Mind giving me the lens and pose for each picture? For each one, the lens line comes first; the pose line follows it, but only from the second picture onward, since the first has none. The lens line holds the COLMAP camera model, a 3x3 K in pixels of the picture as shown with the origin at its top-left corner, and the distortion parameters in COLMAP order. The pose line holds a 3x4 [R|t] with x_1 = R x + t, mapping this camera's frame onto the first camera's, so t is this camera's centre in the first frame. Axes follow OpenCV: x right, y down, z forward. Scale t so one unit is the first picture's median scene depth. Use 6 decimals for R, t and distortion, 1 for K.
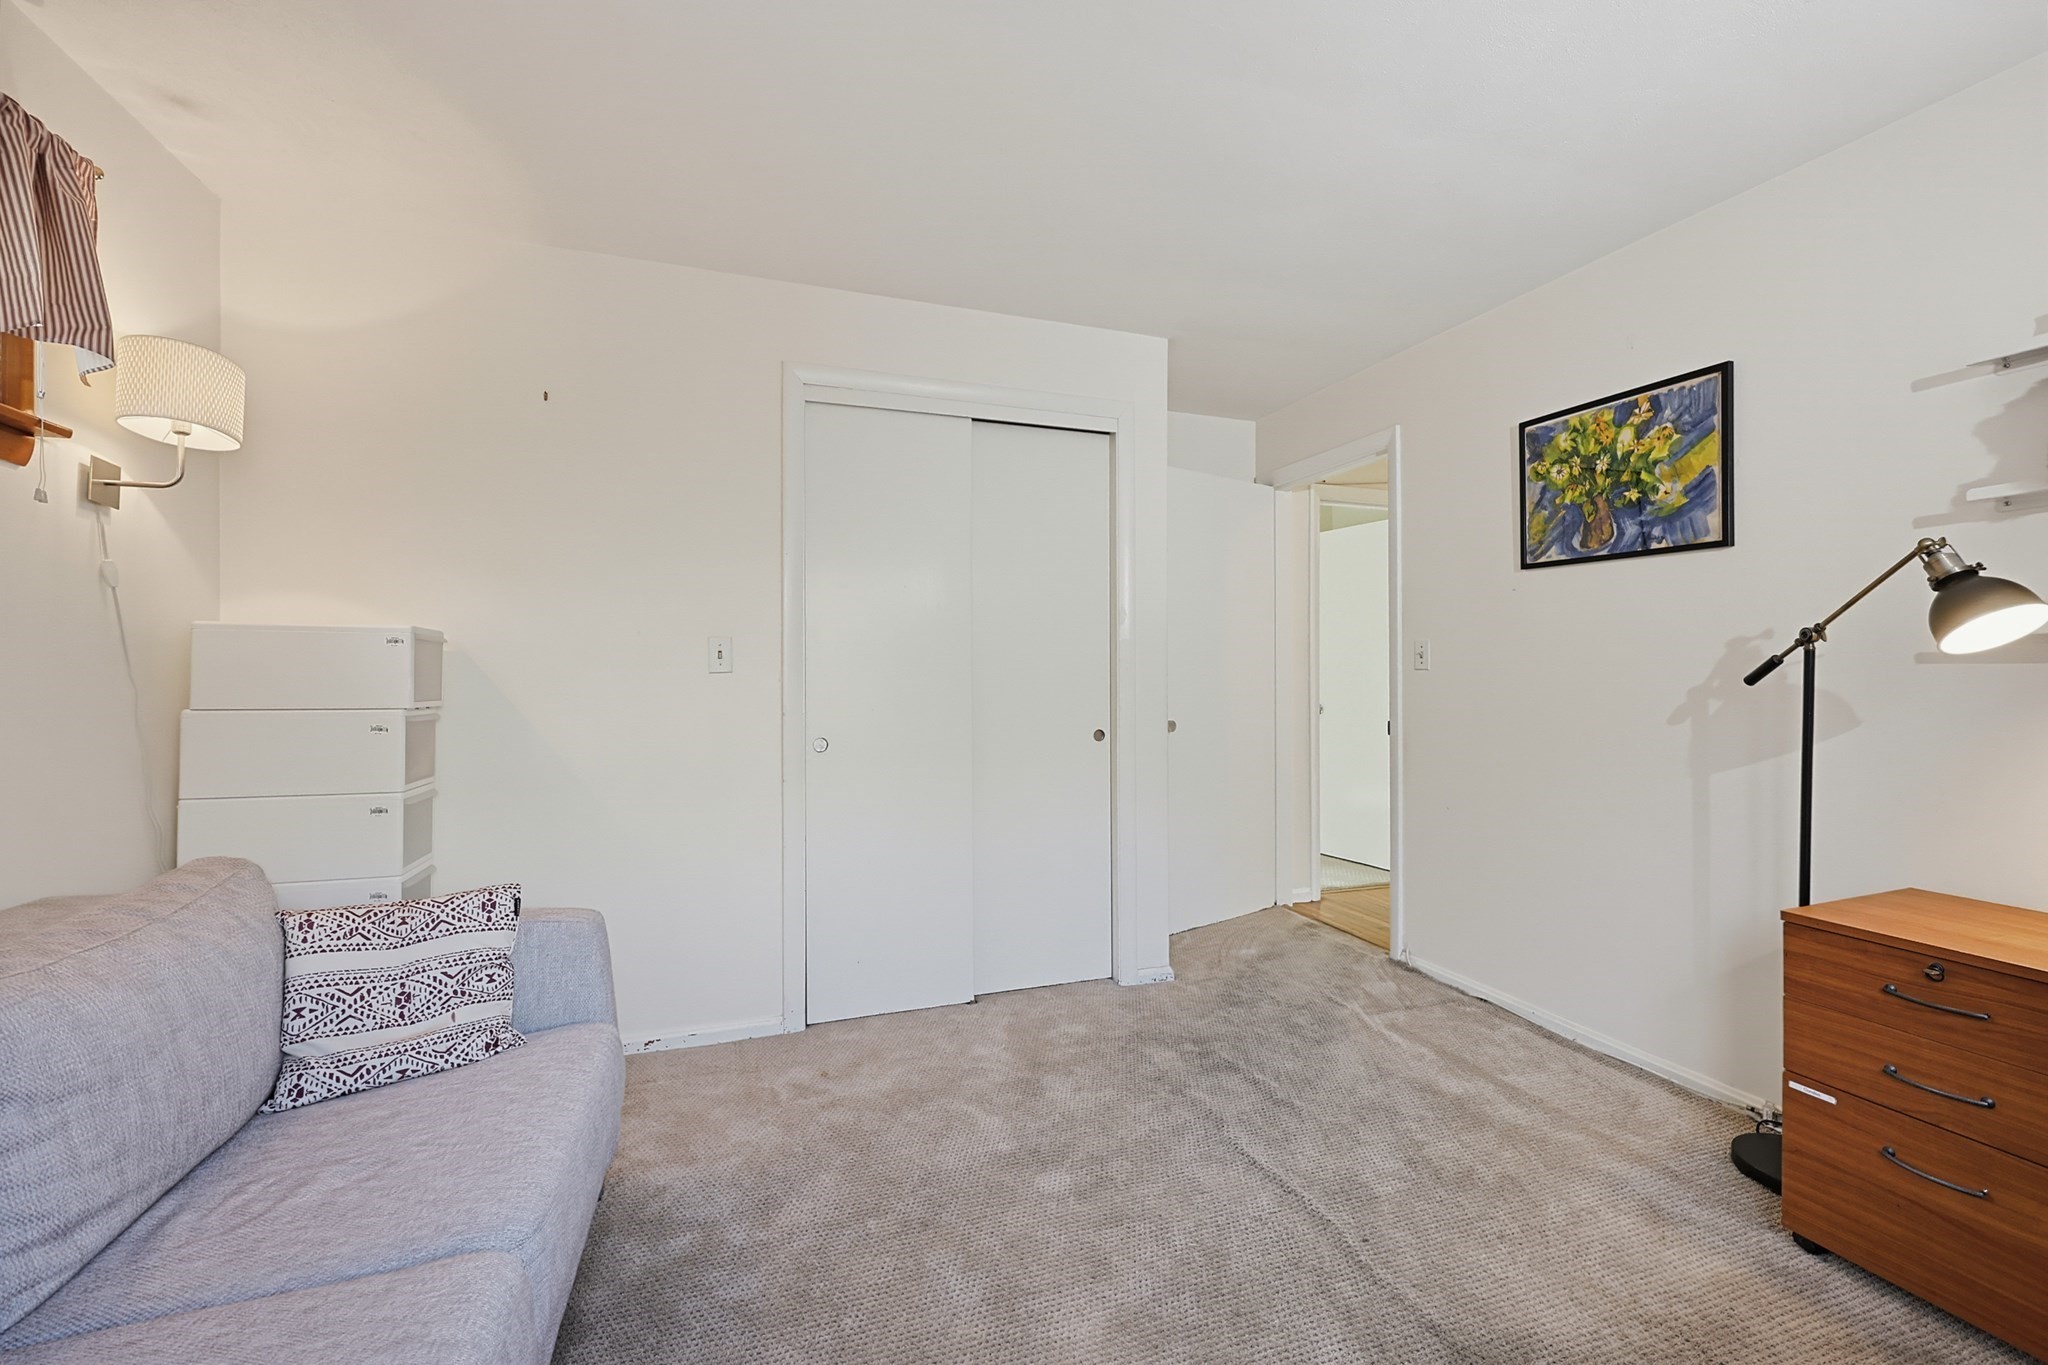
lens RADIAL K [[890.5, 0, 1050.8], [0, 890.5, 674.8], [0, 0, 1]] dist [-0.000271, 0.000099]
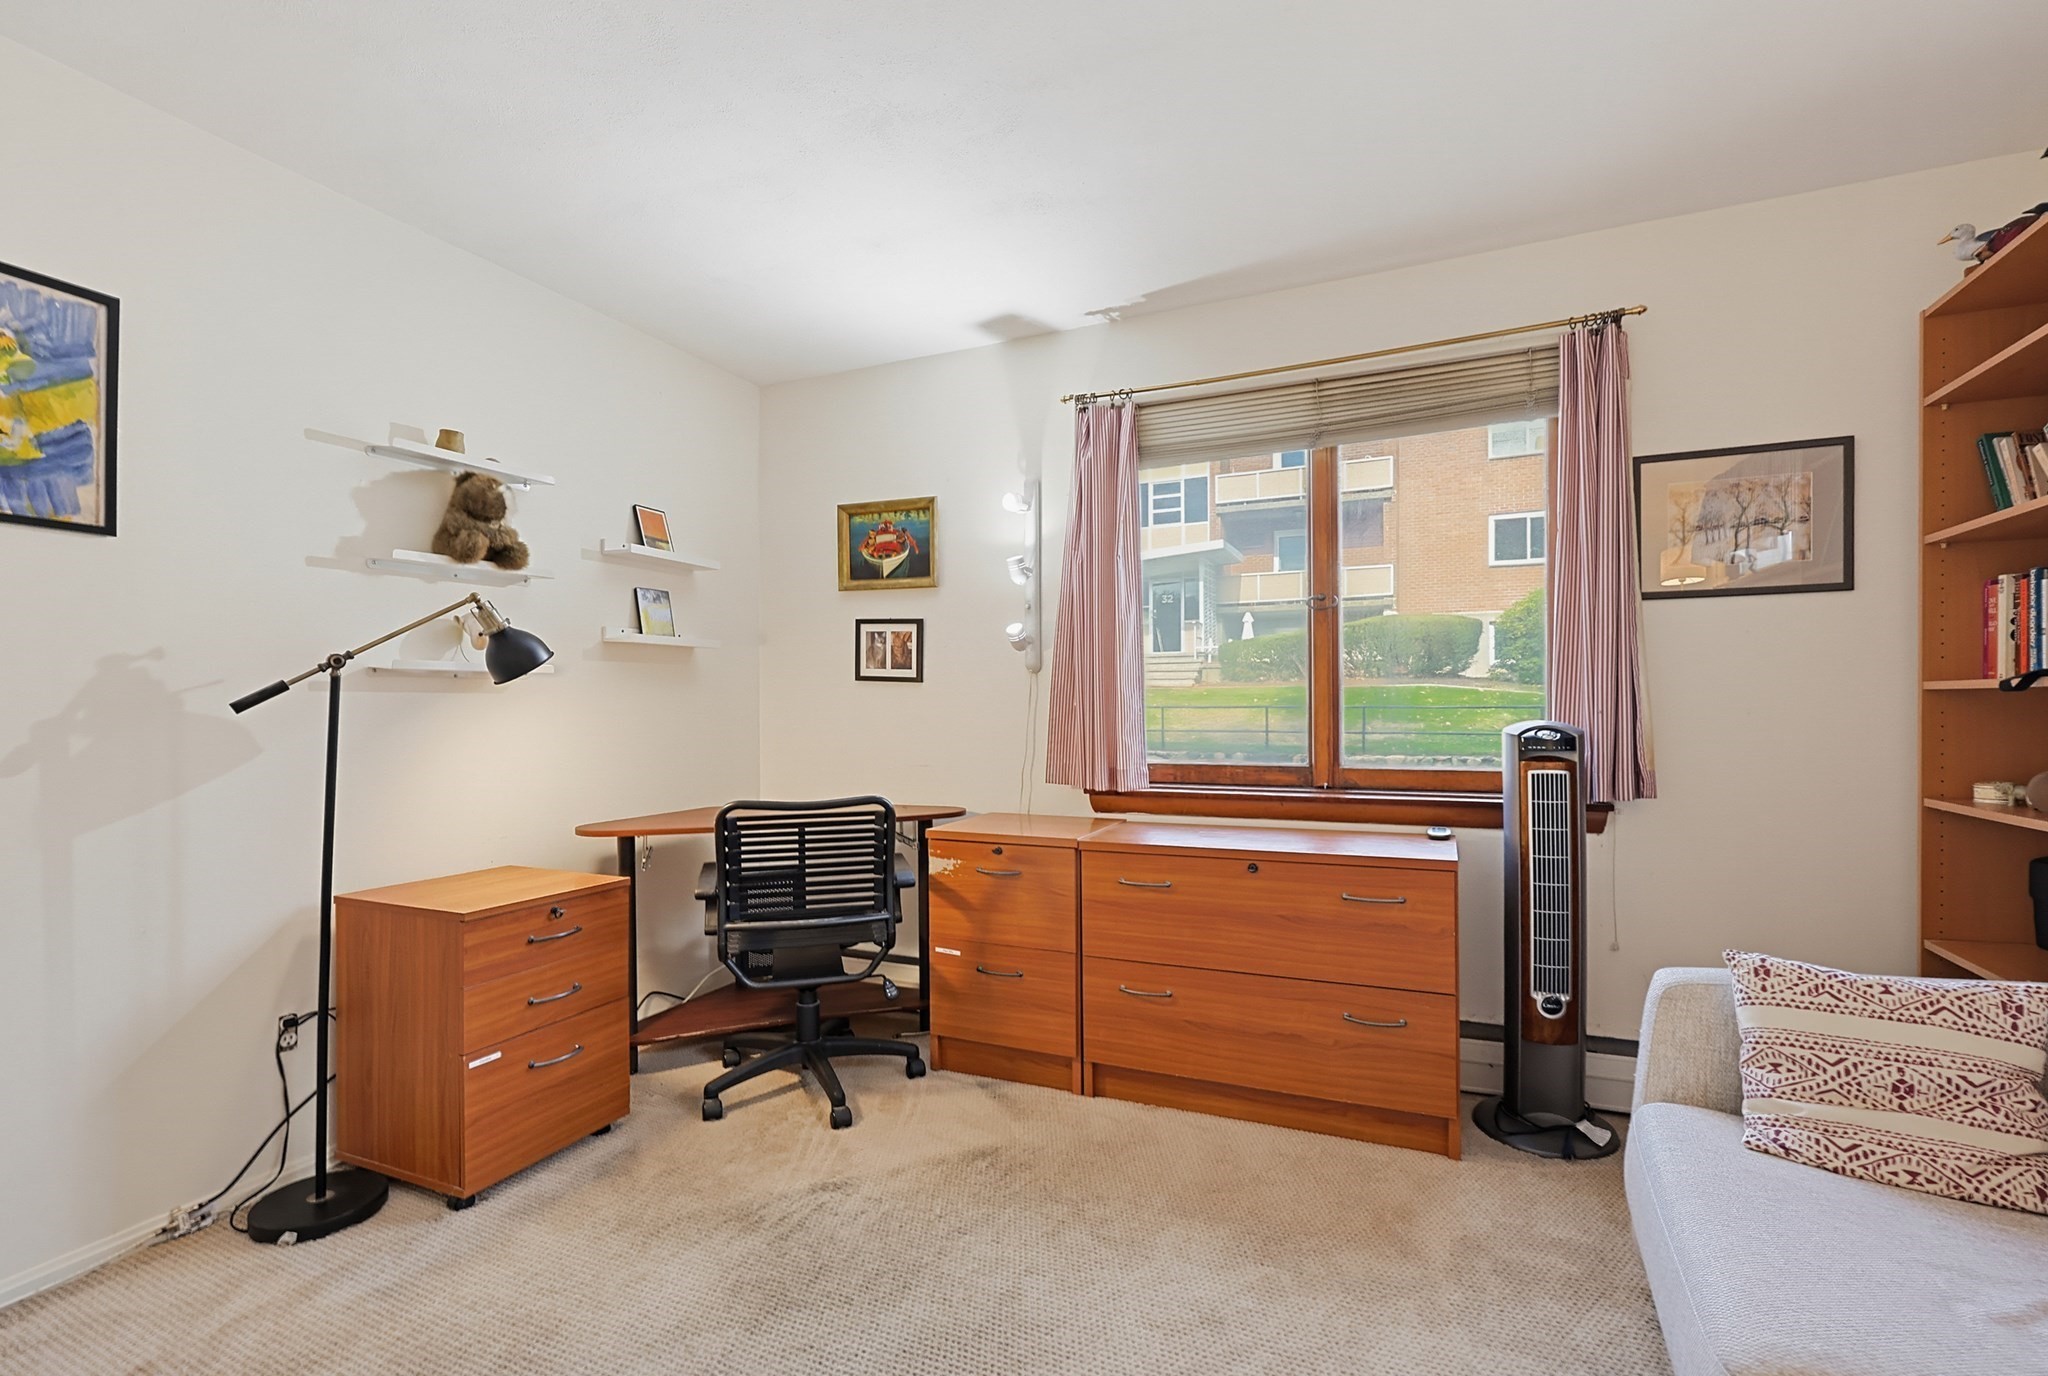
lens RADIAL K [[902.7, 0, 1052.2], [0, 902.7, 701.1], [0, 0, 1]] dist [-0.002459, -0.000435]
pose [[-0.721568, 0.008532, 0.692291, -0.365789], [0.011371, 0.999935, -0.000472, 0.008537], [-0.692250, 0.007531, -0.721618, 0.989734]]
